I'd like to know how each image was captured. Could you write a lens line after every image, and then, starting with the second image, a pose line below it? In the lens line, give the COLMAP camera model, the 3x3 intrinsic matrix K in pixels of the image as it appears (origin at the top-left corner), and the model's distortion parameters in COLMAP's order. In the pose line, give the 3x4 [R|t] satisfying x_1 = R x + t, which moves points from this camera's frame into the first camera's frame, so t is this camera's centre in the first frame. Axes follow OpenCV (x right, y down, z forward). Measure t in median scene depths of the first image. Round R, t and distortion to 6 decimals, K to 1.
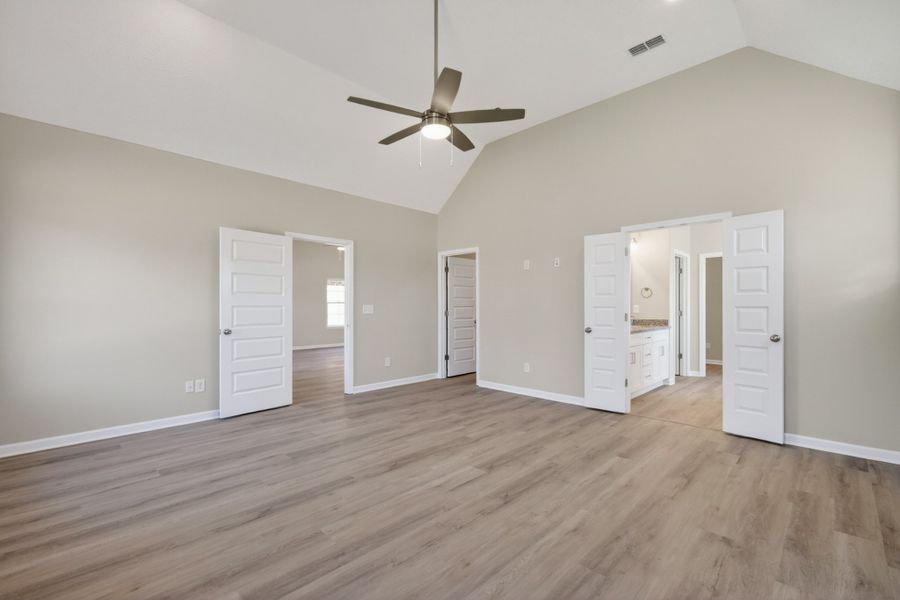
lens RADIAL K [[392.5, 0, 449.0], [0, 392.5, 307.7], [0, 0, 1]] dist [0.003310, -0.000275]
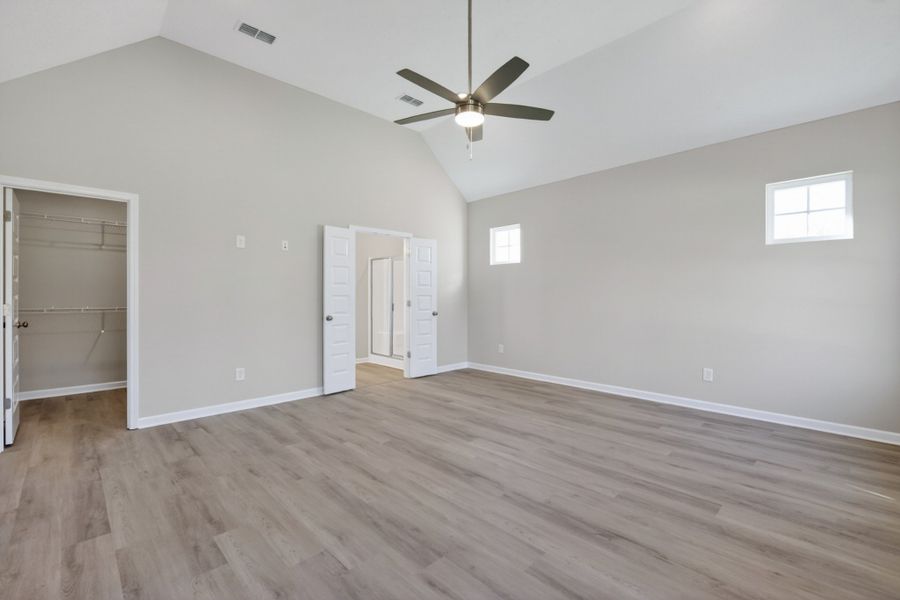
lens RADIAL K [[392.5, 0, 452.9], [0, 392.5, 299.5], [0, 0, 1]] dist [0.003310, -0.000275]
pose [[0.022236, -0.008524, 0.999716, -0.889008], [0.002396, 0.999961, 0.008473, 0.000149], [-0.999750, 0.002207, 0.022255, 0.884282]]
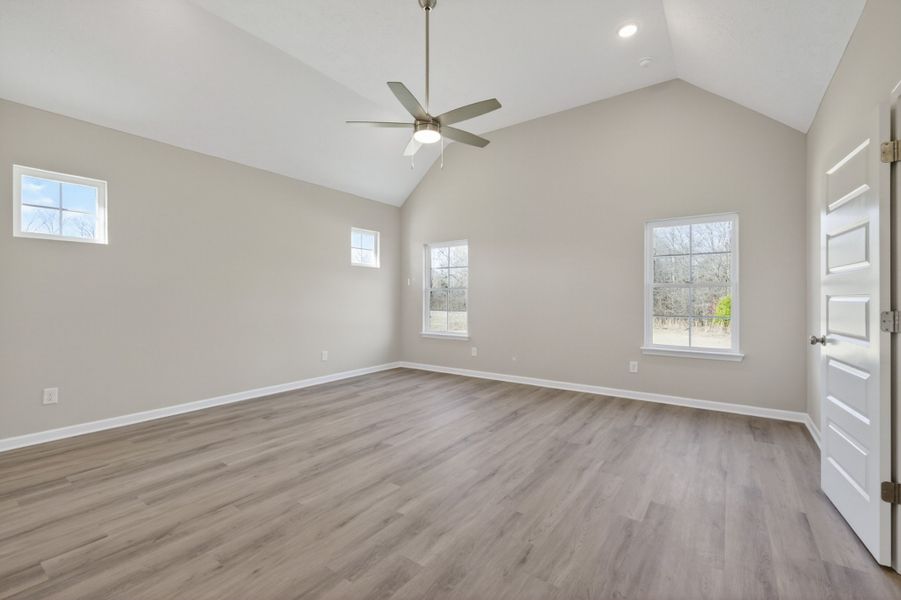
lens RADIAL K [[392.9, 0, 448.6], [0, 392.9, 301.0], [0, 0, 1]] dist [0.003310, -0.000275]
pose [[-0.988695, 0.001832, -0.149927, 0.062730], [0.000232, 0.999943, 0.010686, -0.001466], [0.149938, 0.010531, -0.988639, 1.806247]]
